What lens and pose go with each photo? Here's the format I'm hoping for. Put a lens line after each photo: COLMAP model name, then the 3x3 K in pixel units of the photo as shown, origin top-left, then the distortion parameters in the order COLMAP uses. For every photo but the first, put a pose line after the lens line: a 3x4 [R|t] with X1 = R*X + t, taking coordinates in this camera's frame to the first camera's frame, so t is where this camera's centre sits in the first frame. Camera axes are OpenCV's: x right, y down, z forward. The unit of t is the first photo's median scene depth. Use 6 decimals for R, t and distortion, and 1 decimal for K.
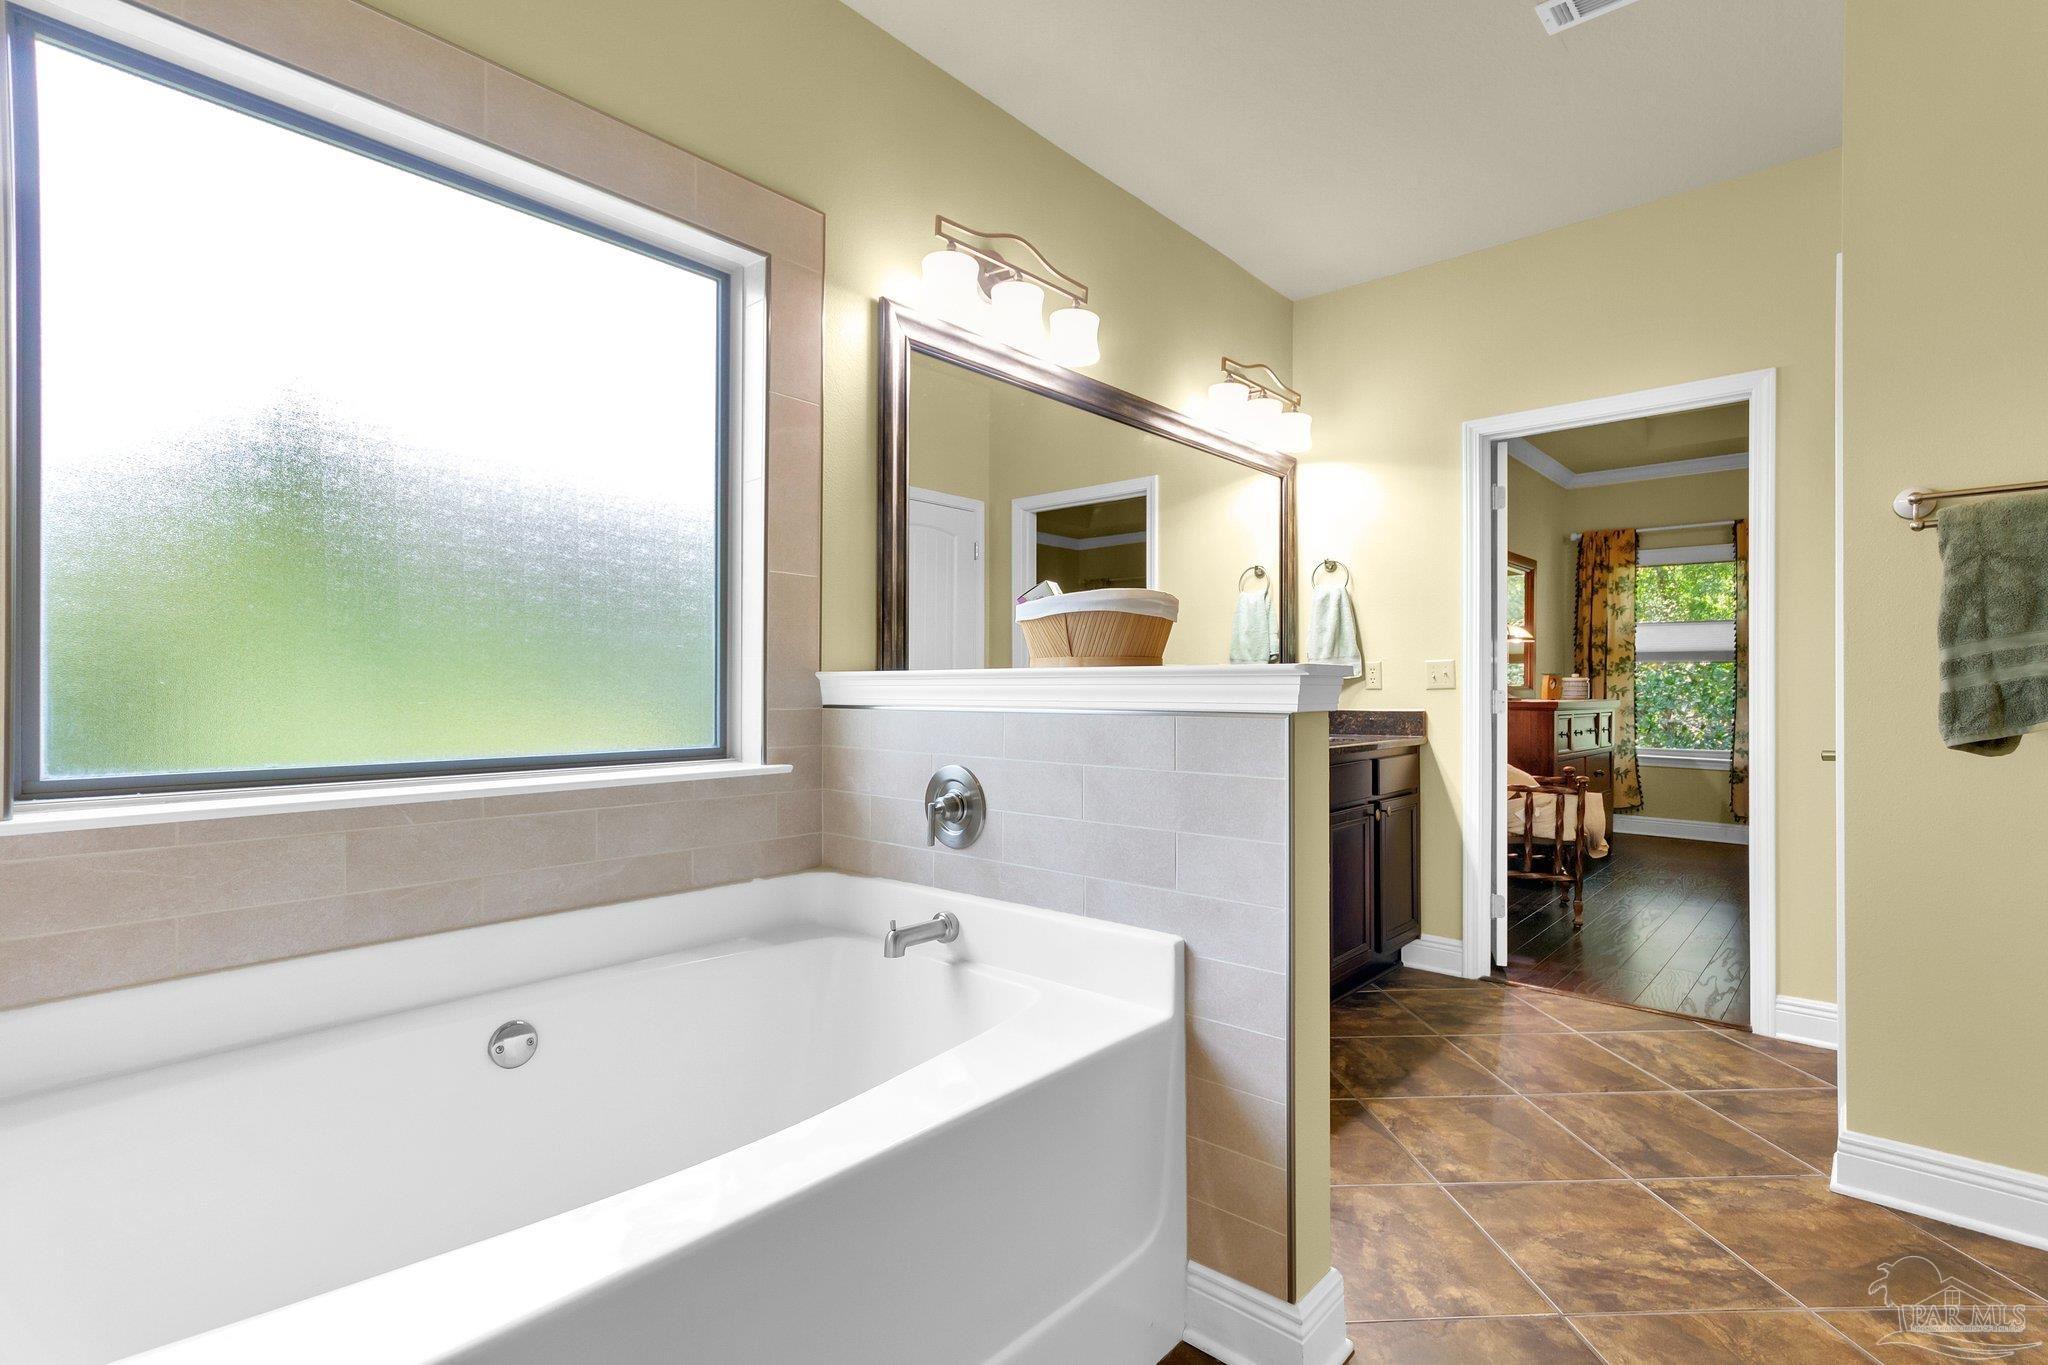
lens RADIAL K [[958.6, 0, 1040.4], [0, 958.6, 687.1], [0, 0, 1]] dist [0.005240, 0.004057]
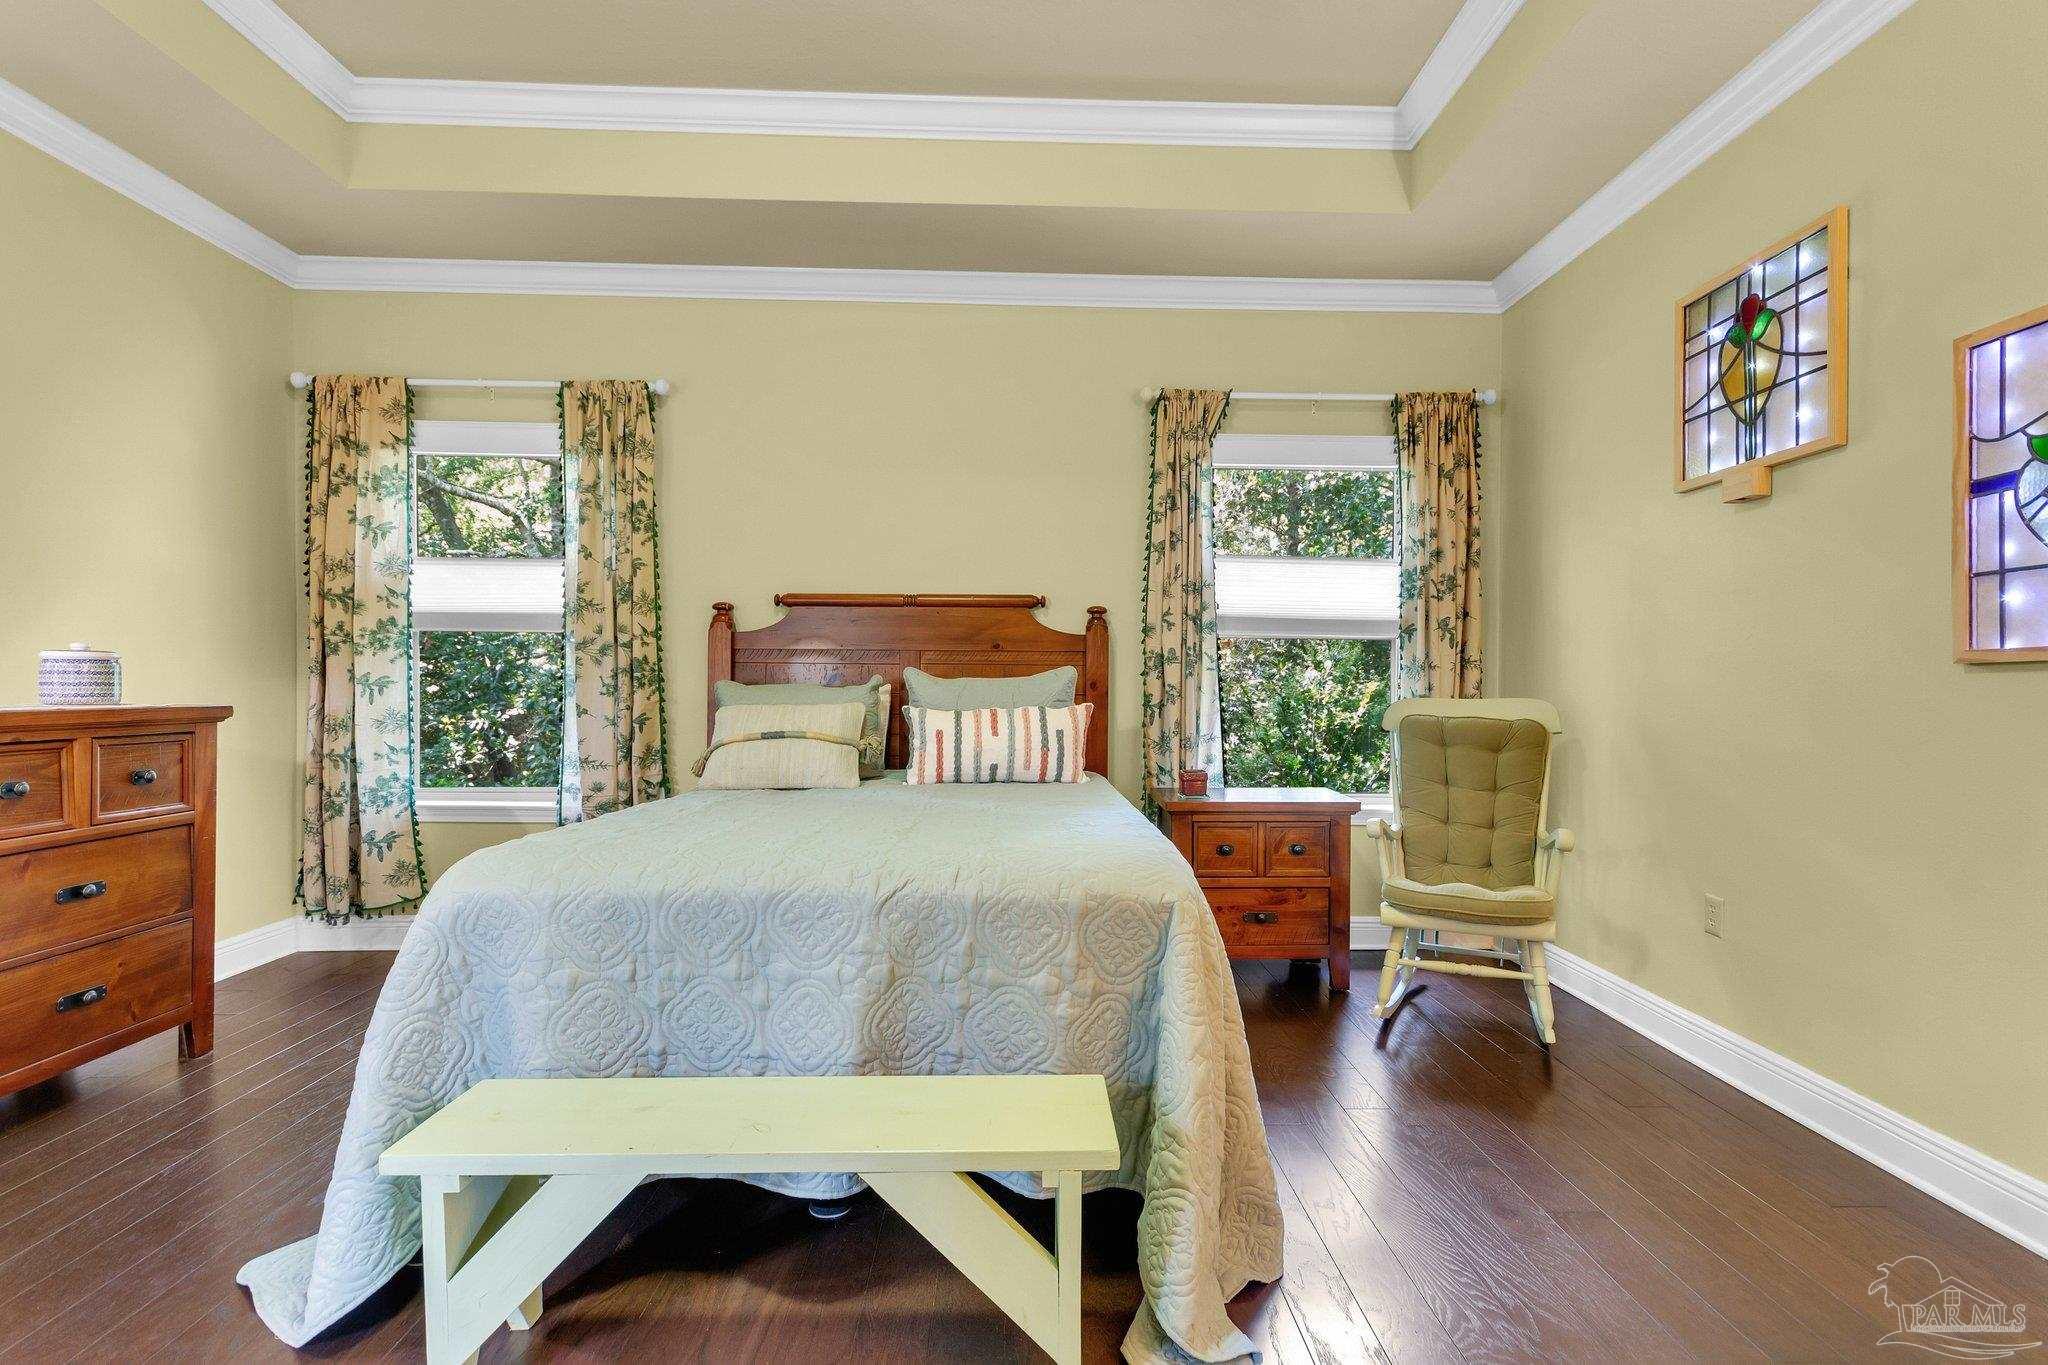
lens RADIAL K [[958.6, 0, 1031.6], [0, 958.6, 694.3], [0, 0, 1]] dist [0.005240, 0.004057]
pose [[0.733843, -0.006283, 0.679290, 0.505952], [-0.001417, 0.999941, 0.010780, 0.003513], [-0.679318, -0.008873, 0.733791, 0.372539]]
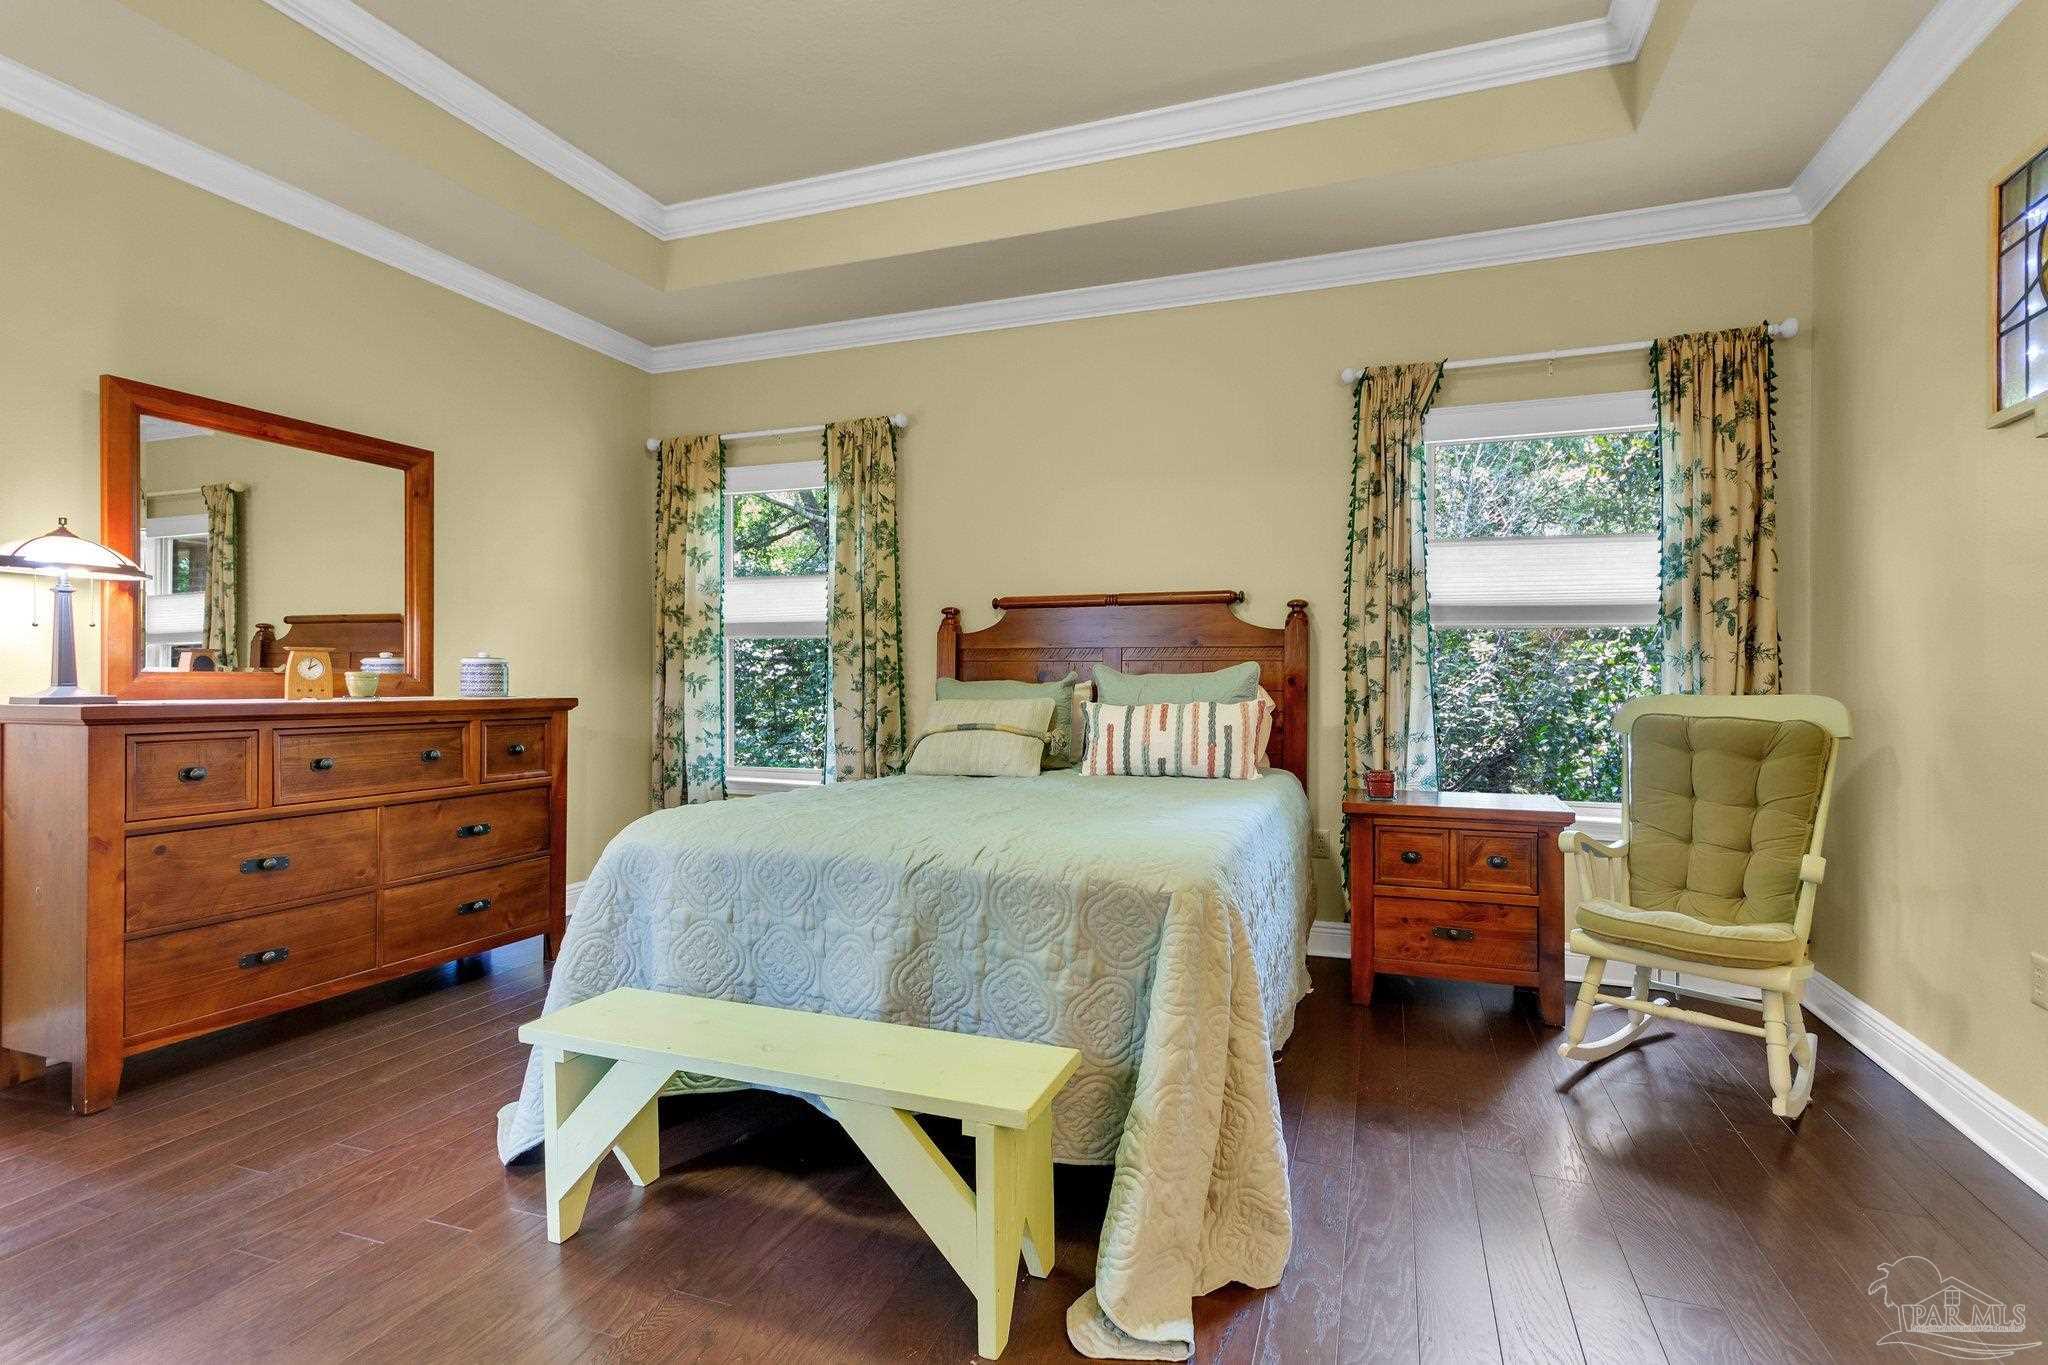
lens RADIAL K [[958.6, 0, 1032.0], [0, 958.6, 682.9], [0, 0, 1]] dist [0.005240, 0.004057]
pose [[0.931494, -0.002093, 0.363751, 0.573515], [0.001590, 0.999997, 0.001684, 0.004174], [-0.363753, -0.000991, 0.931495, 0.309573]]
